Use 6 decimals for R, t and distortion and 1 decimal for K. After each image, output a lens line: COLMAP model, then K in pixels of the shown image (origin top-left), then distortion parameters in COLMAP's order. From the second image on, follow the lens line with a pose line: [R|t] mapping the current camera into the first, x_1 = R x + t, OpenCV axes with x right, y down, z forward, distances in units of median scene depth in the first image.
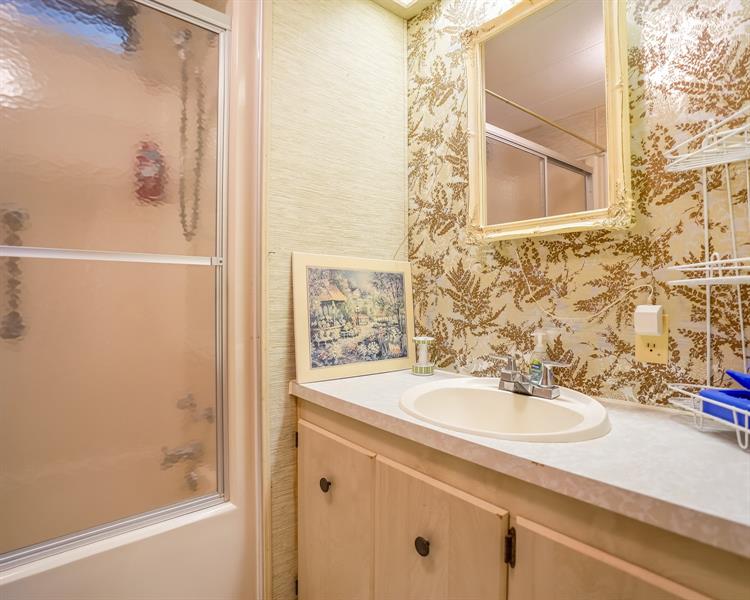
lens RADIAL K [[422.6, 0, 367.3], [0, 422.6, 298.4], [0, 0, 1]] dist [-0.053344, 0.021562]
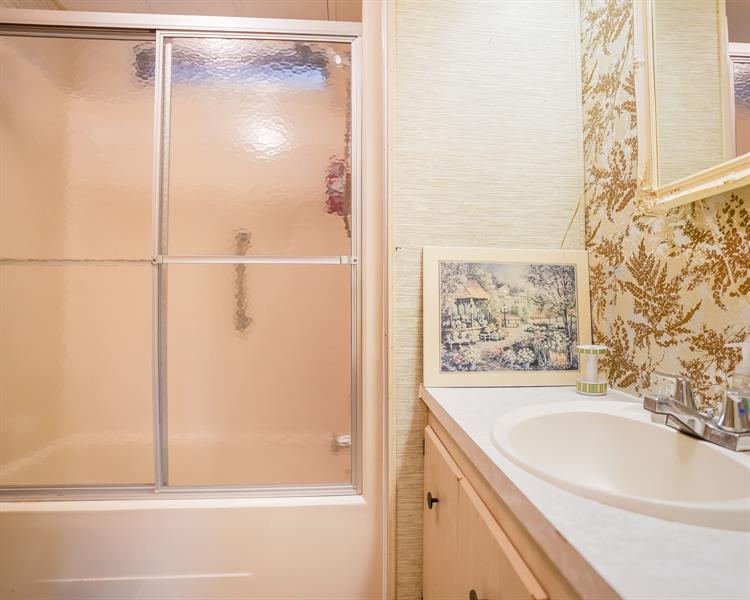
lens RADIAL K [[422.6, 0, 374.3], [0, 422.6, 306.2], [0, 0, 1]] dist [-0.053344, 0.021562]
pose [[0.822583, 0.000390, -0.568645, 0.252441], [-0.003145, 0.999988, -0.003863, 0.025736], [0.568637, 0.004966, 0.822574, 0.154607]]
